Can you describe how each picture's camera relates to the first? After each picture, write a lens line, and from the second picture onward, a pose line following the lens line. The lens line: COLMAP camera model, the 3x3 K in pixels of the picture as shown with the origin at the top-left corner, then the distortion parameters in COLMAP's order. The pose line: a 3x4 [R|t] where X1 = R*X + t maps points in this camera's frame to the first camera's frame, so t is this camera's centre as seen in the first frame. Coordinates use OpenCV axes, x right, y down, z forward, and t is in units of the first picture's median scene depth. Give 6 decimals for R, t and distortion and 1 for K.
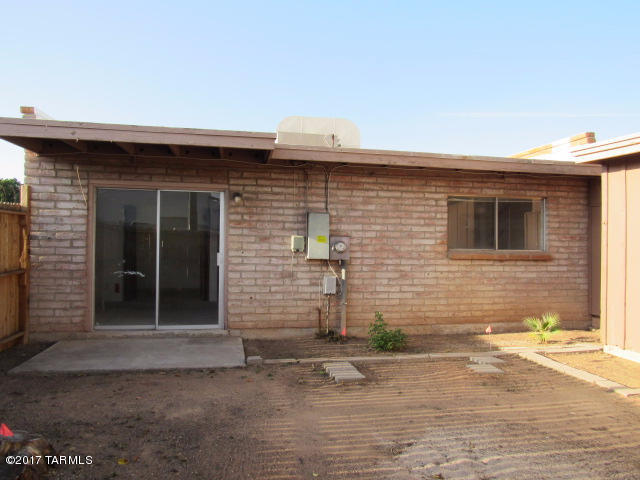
lens RADIAL K [[458.9, 0, 321.1], [0, 458.9, 241.5], [0, 0, 1]] dist [-0.026485, 0.002508]
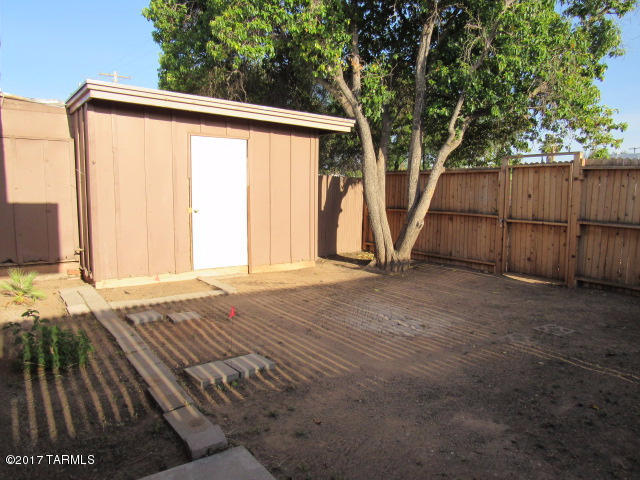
lens RADIAL K [[458.9, 0, 326.7], [0, 458.9, 236.2], [0, 0, 1]] dist [-0.026485, 0.002508]
pose [[-0.413712, -0.107339, 0.904058, -0.504847], [-0.019143, 0.993831, 0.109237, 0.002096], [-0.910206, 0.027886, -0.413215, 0.925465]]
